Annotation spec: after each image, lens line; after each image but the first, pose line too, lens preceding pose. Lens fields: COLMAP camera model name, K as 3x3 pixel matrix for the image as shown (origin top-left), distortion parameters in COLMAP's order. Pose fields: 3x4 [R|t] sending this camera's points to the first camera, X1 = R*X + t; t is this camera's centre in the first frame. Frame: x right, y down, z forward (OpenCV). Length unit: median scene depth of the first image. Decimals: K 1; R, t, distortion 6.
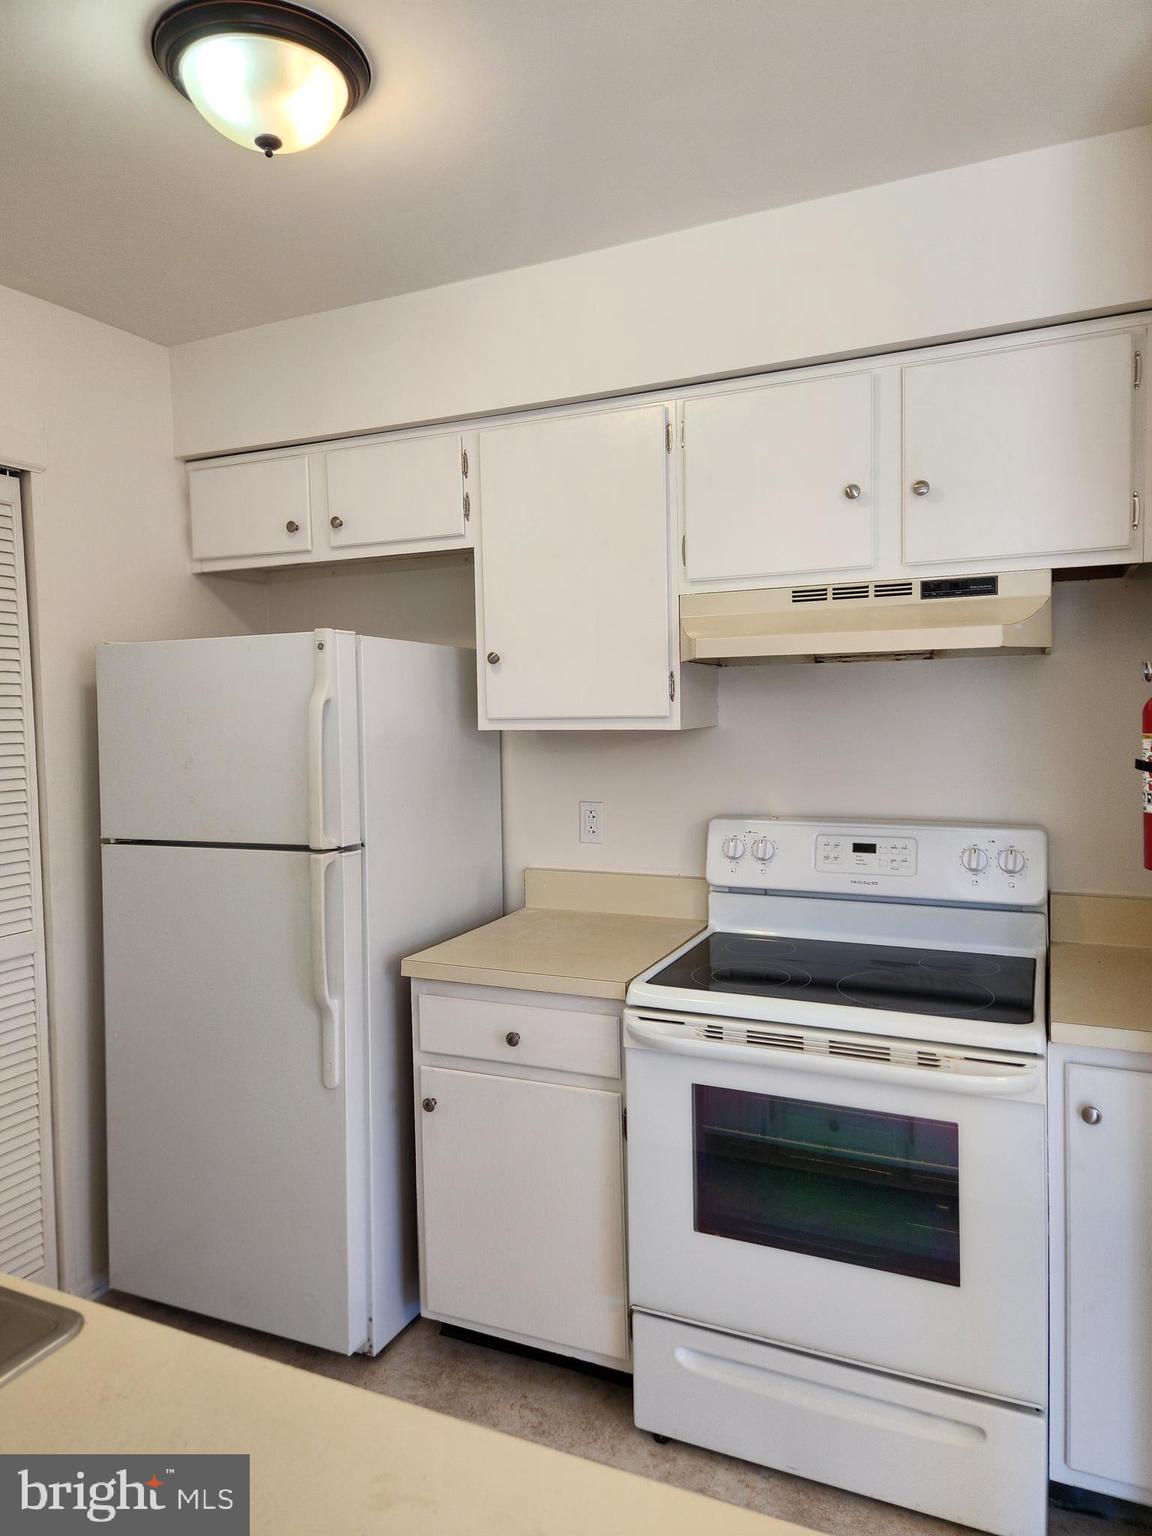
lens RADIAL K [[1026.9, 0, 583.6], [0, 1026.9, 754.1], [0, 0, 1]] dist [0.069323, -0.046109]
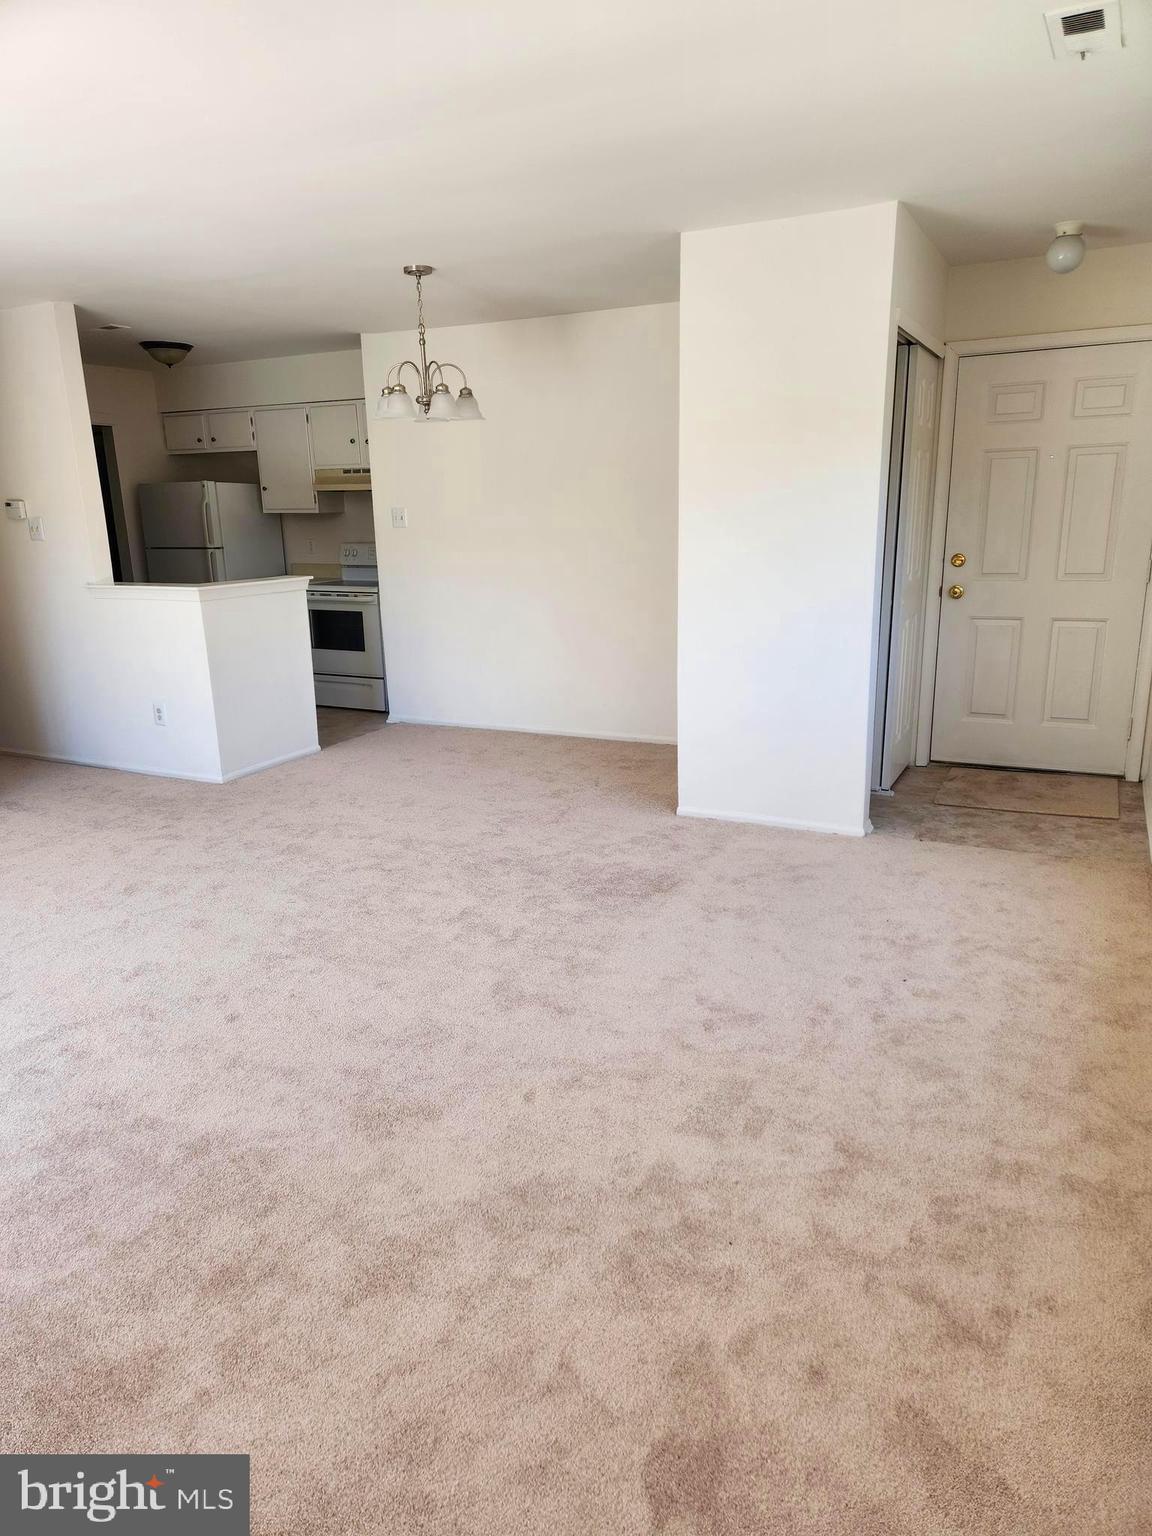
lens RADIAL K [[1026.9, 0, 589.1], [0, 1026.9, 775.1], [0, 0, 1]] dist [0.069323, -0.046109]
pose [[0.999544, 0.007354, -0.029292, 1.032007], [-0.000909, 0.976790, 0.214197, 0.083190], [0.030187, -0.214072, 0.976351, -2.308876]]
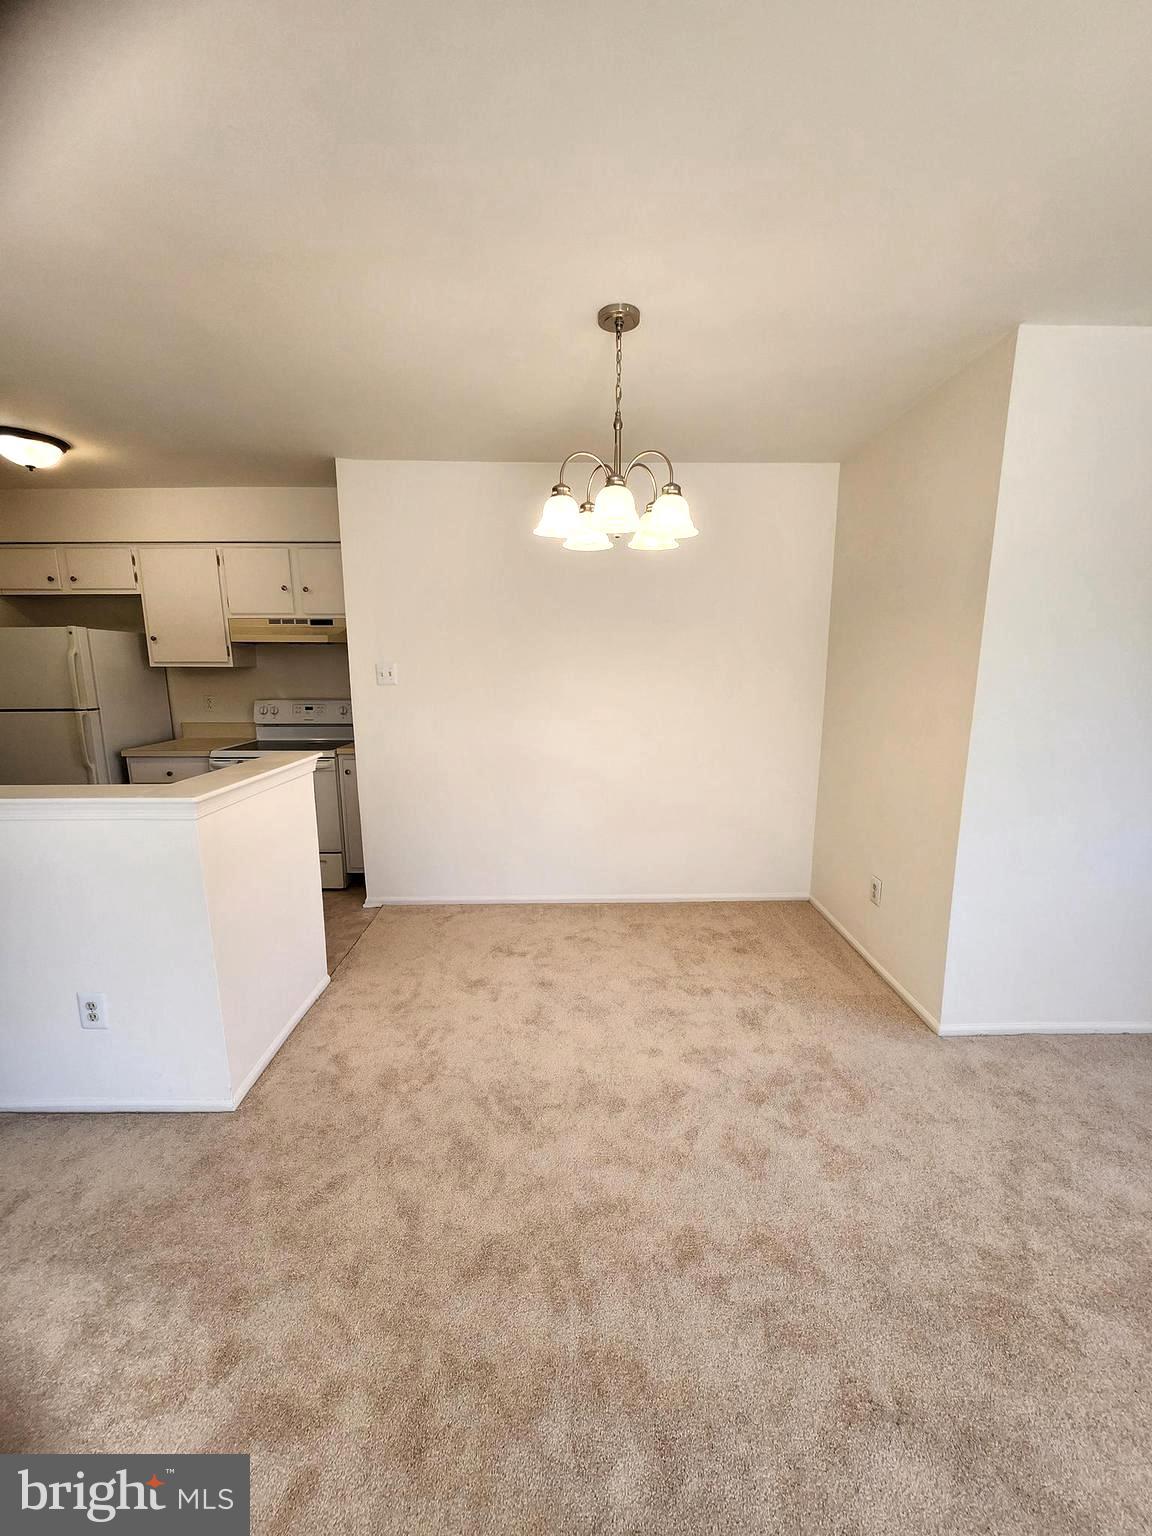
lens RADIAL K [[608.3, 0, 590.3], [0, 608.3, 778.1], [0, 0, 1]] dist [-0.007108, -0.000600]
pose [[0.904077, -0.060697, 0.423037, 0.253710], [0.000189, 0.989920, 0.141629, 0.042456], [-0.427369, -0.127964, 0.894975, -0.938007]]
